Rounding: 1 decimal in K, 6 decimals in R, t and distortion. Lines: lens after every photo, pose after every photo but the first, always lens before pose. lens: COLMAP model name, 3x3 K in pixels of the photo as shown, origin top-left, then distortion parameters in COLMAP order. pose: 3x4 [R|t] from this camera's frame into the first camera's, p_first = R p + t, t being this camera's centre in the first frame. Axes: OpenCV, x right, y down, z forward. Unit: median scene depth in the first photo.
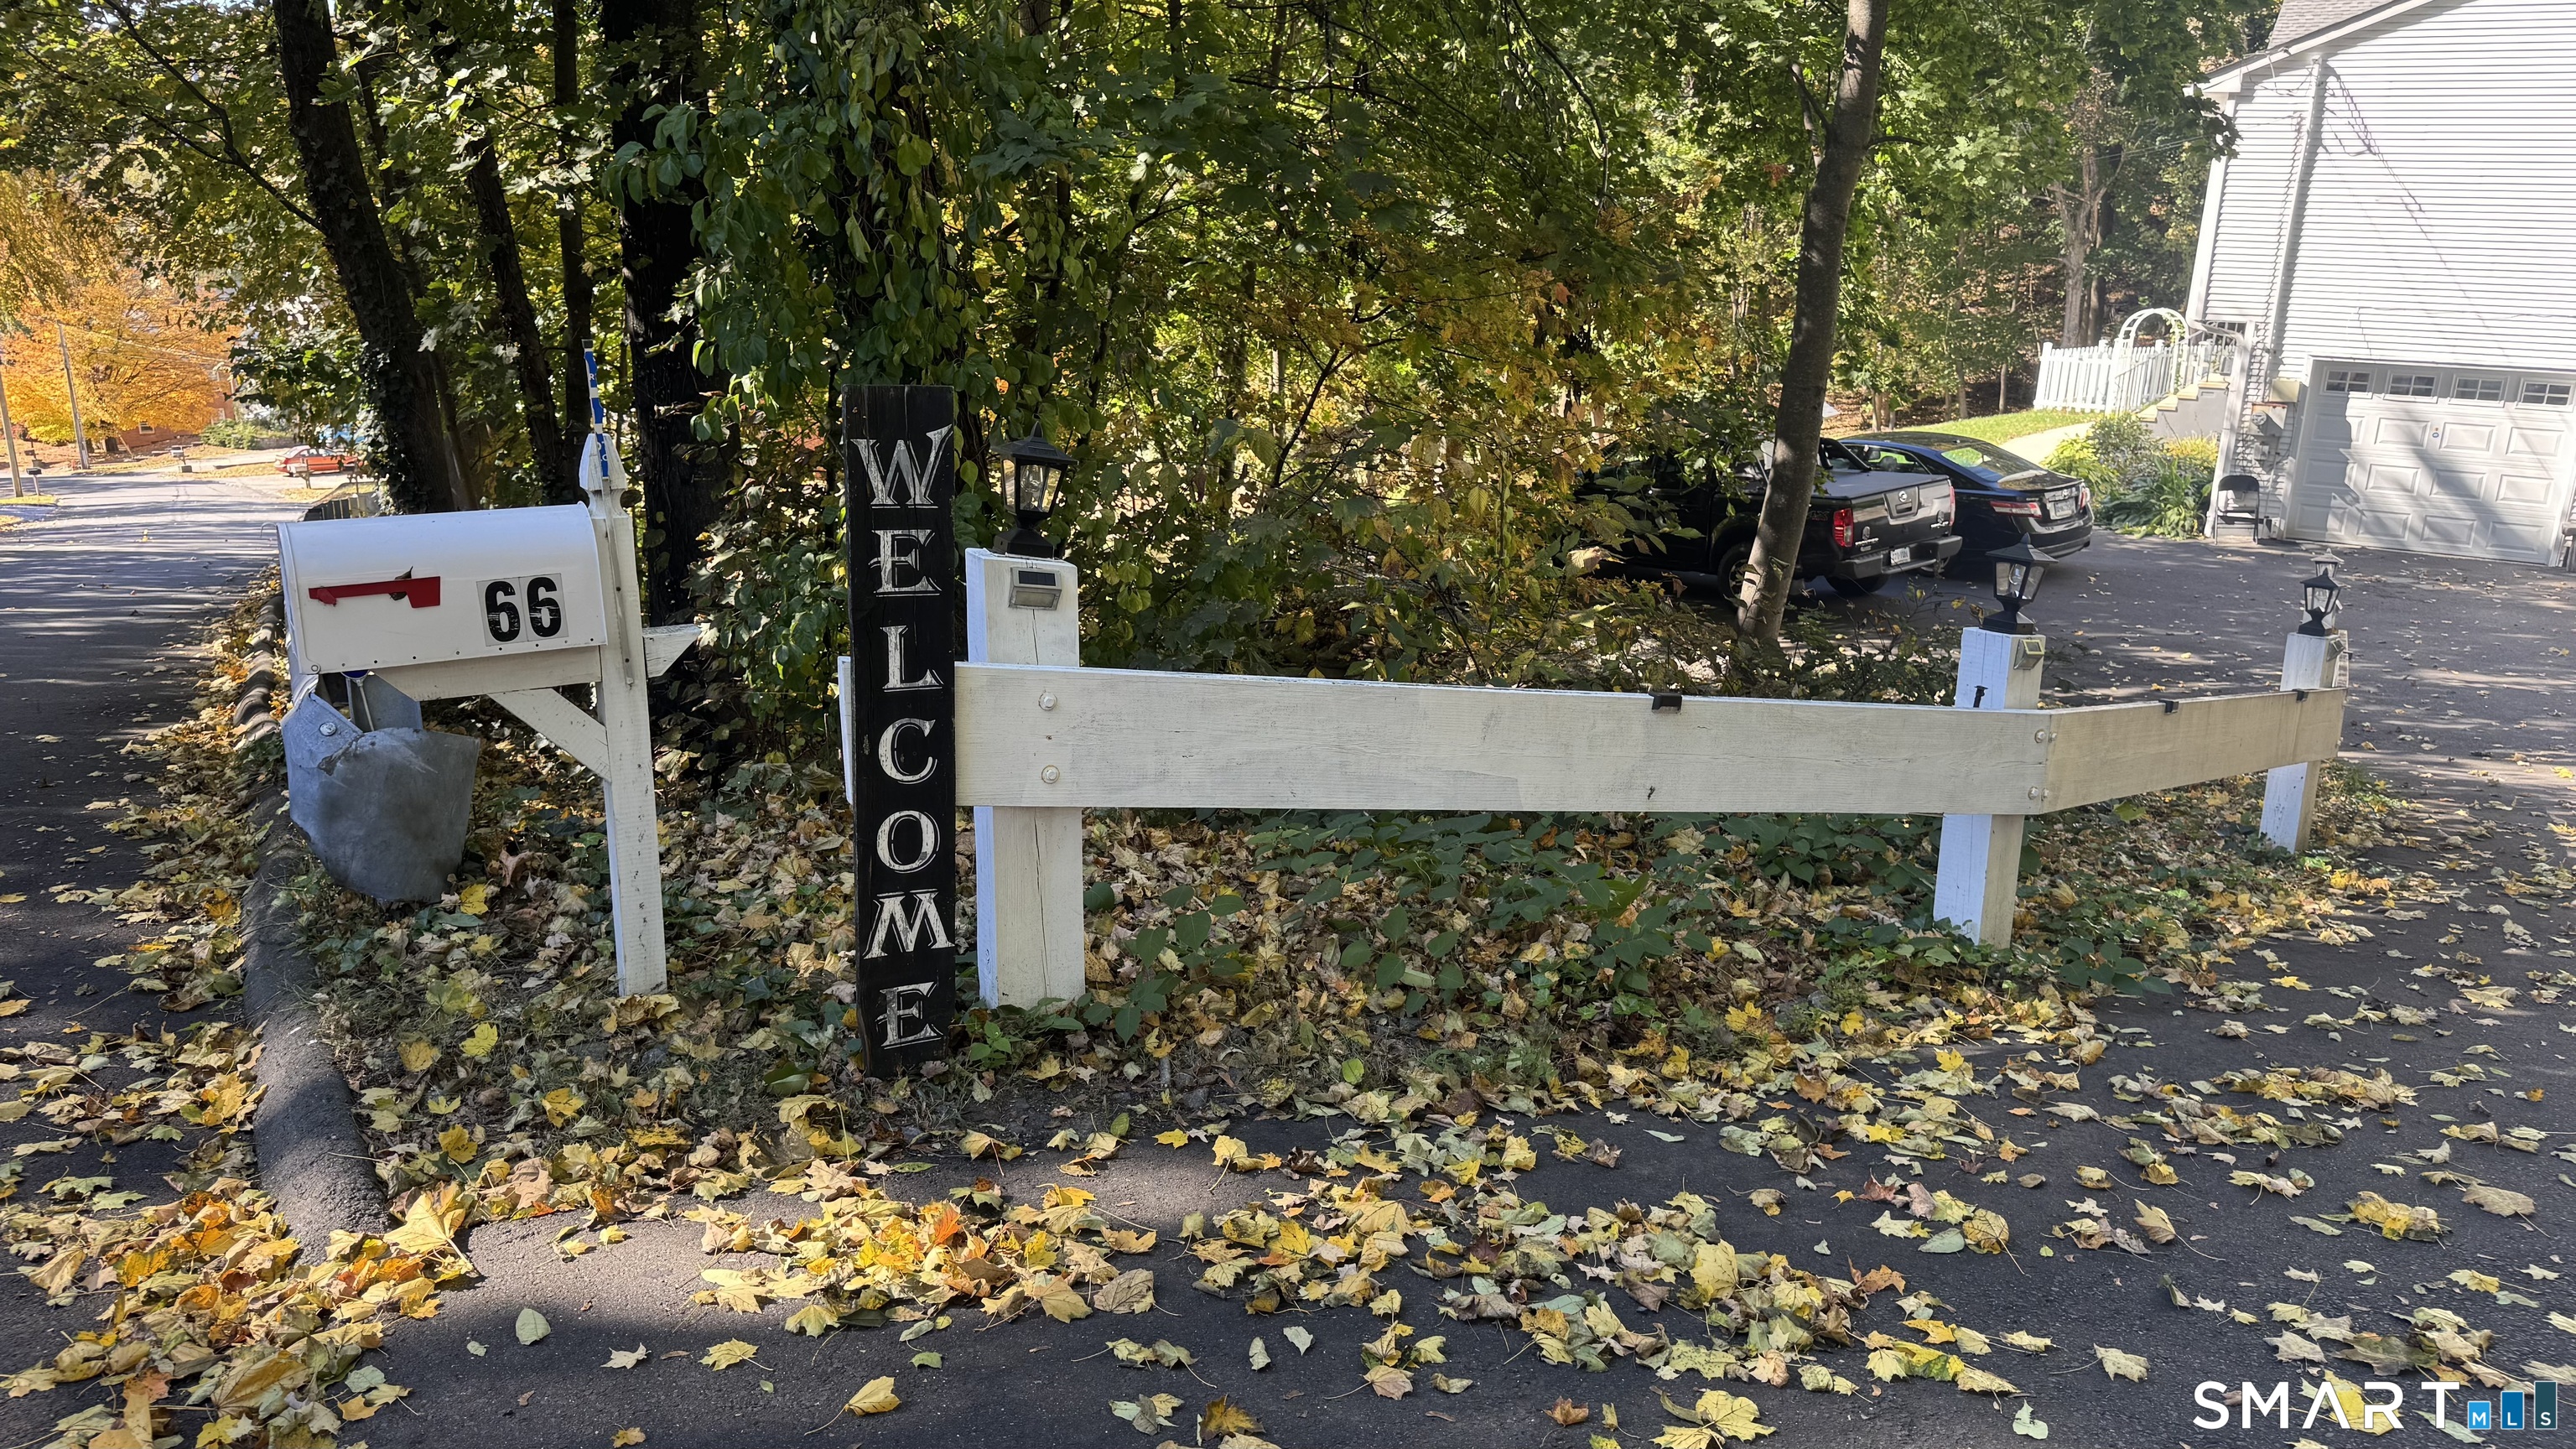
lens RADIAL K [[1813.7, 0, 1288.0], [0, 1813.7, 724.5], [0, 0, 1]] dist [0.159118, -0.270782]
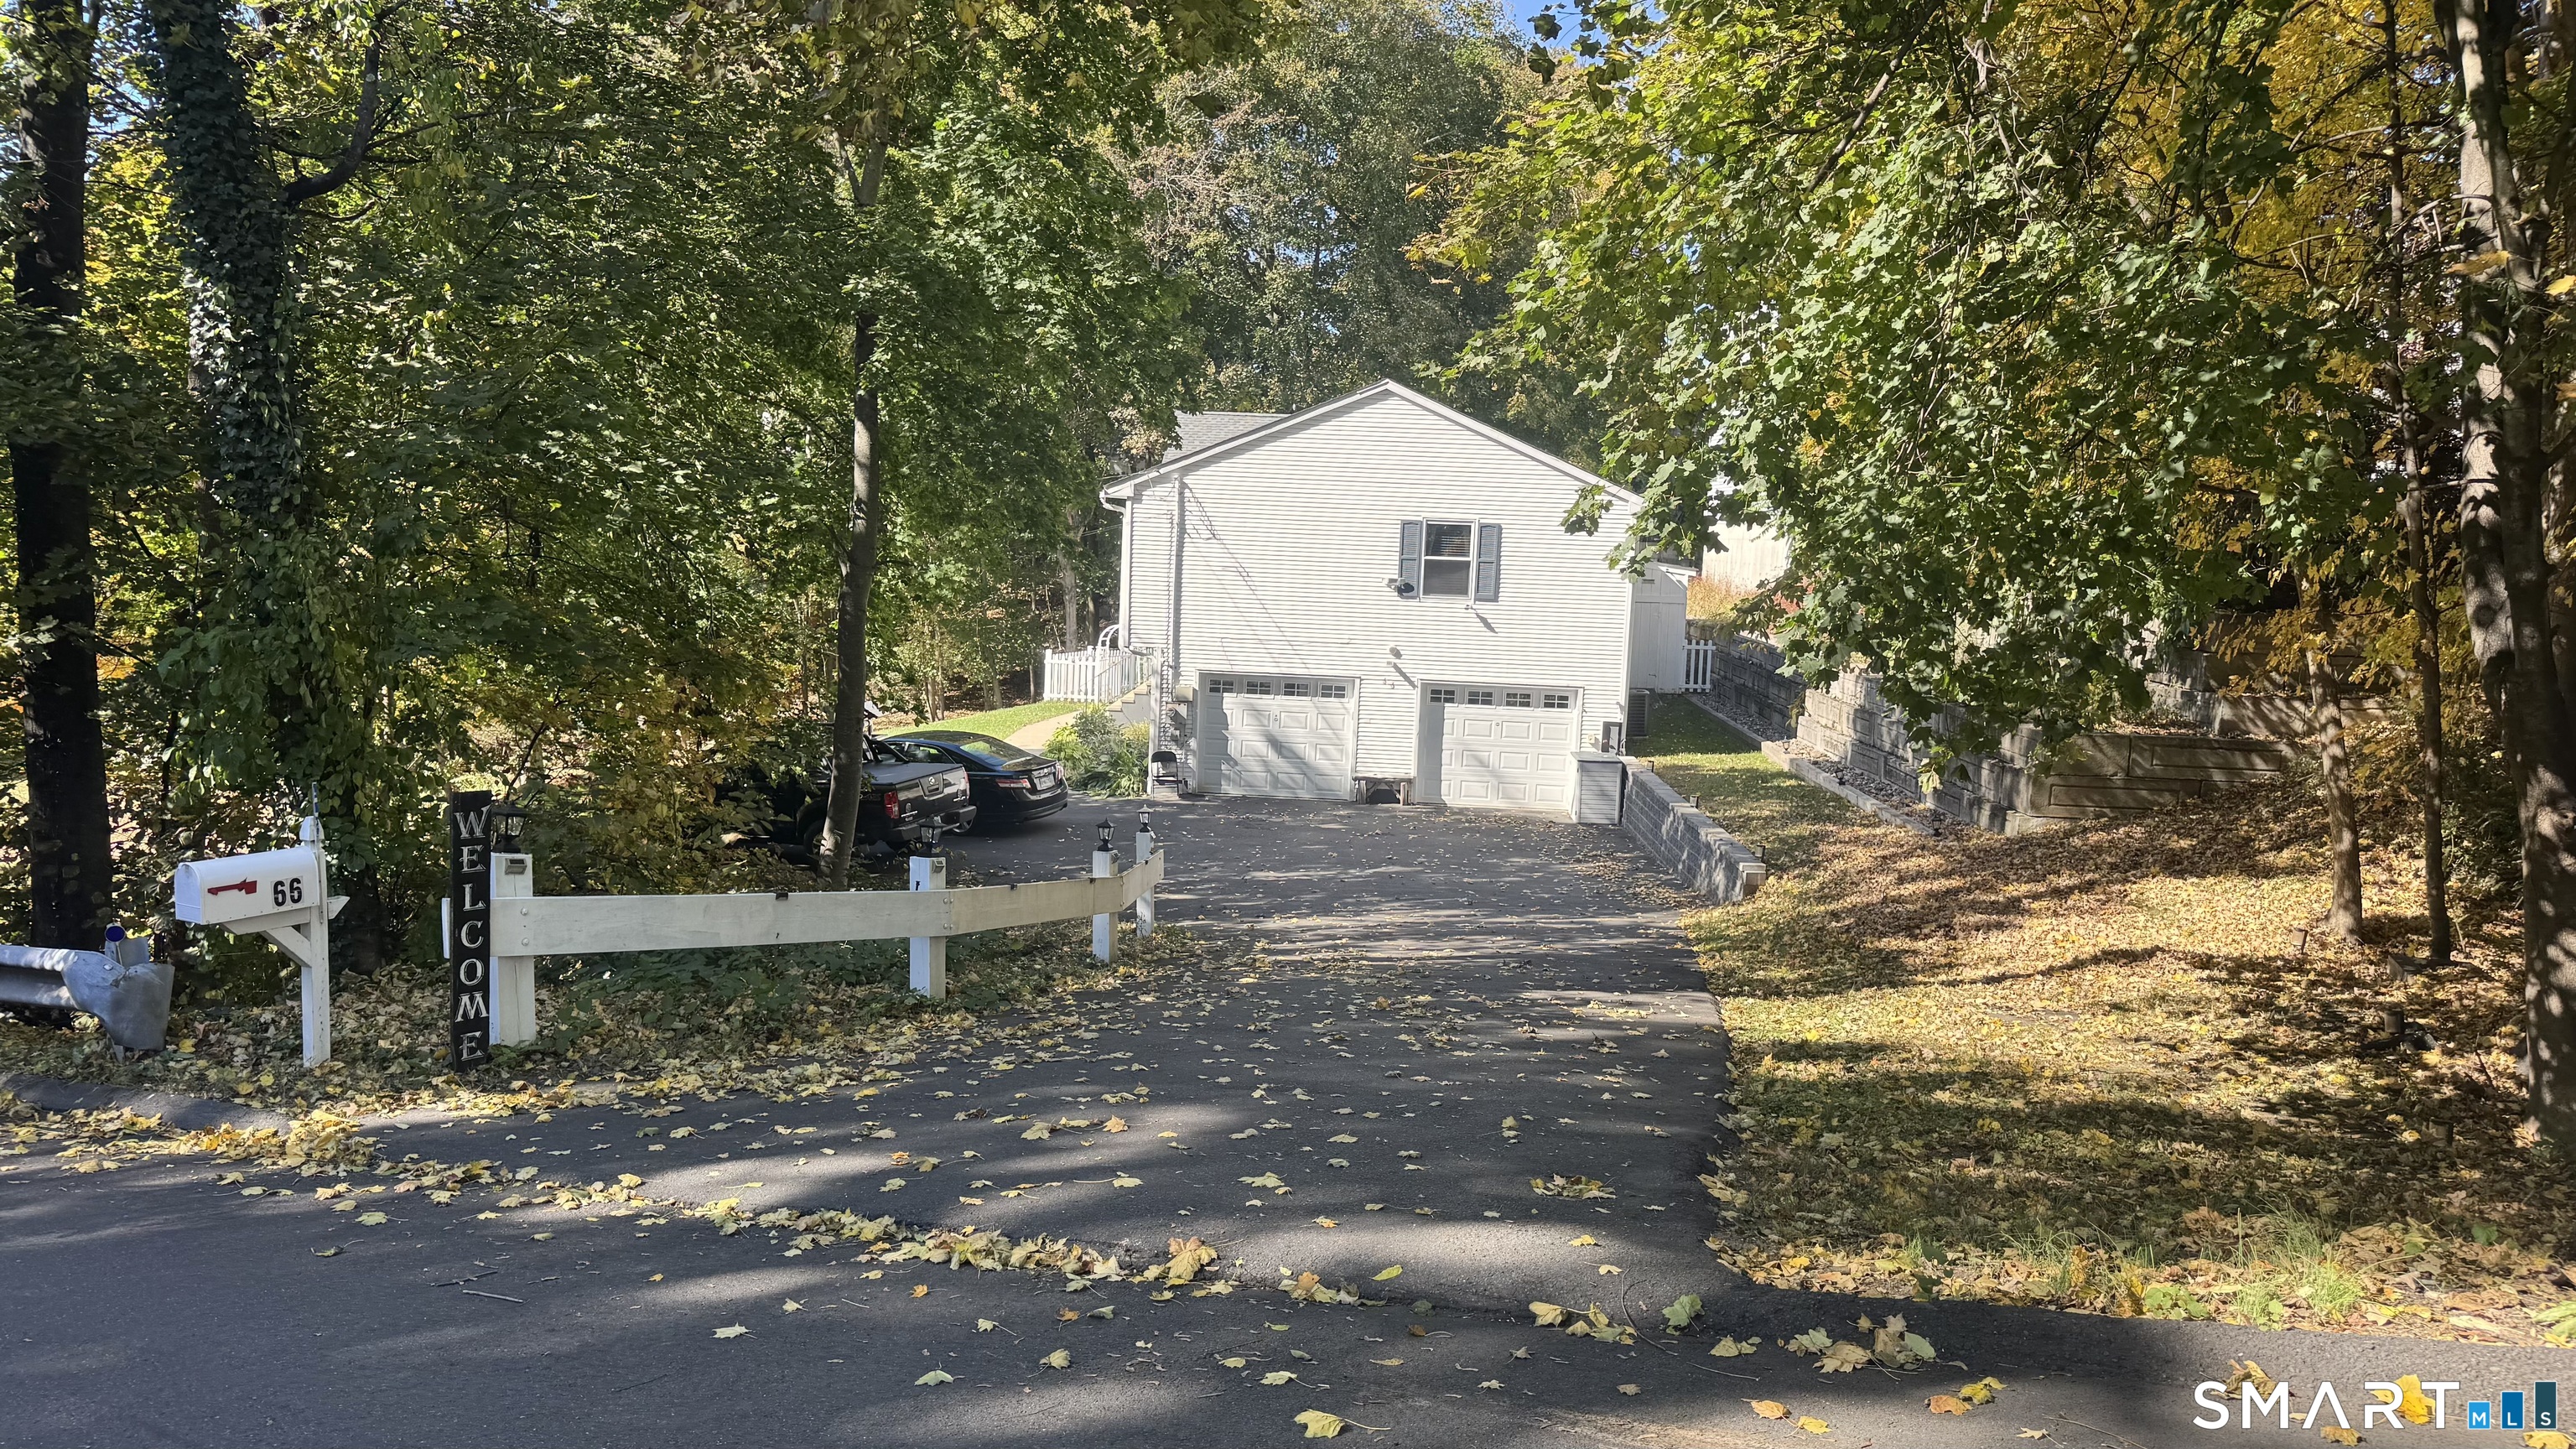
lens RADIAL K [[1813.7, 0, 1288.0], [0, 1813.7, 724.5], [0, 0, 1]] dist [0.159118, -0.270782]
pose [[0.881325, -0.040531, 0.470769, -0.278366], [0.109534, 0.986700, -0.120107, 0.107936], [-0.459640, 0.157419, 0.874043, -1.211453]]
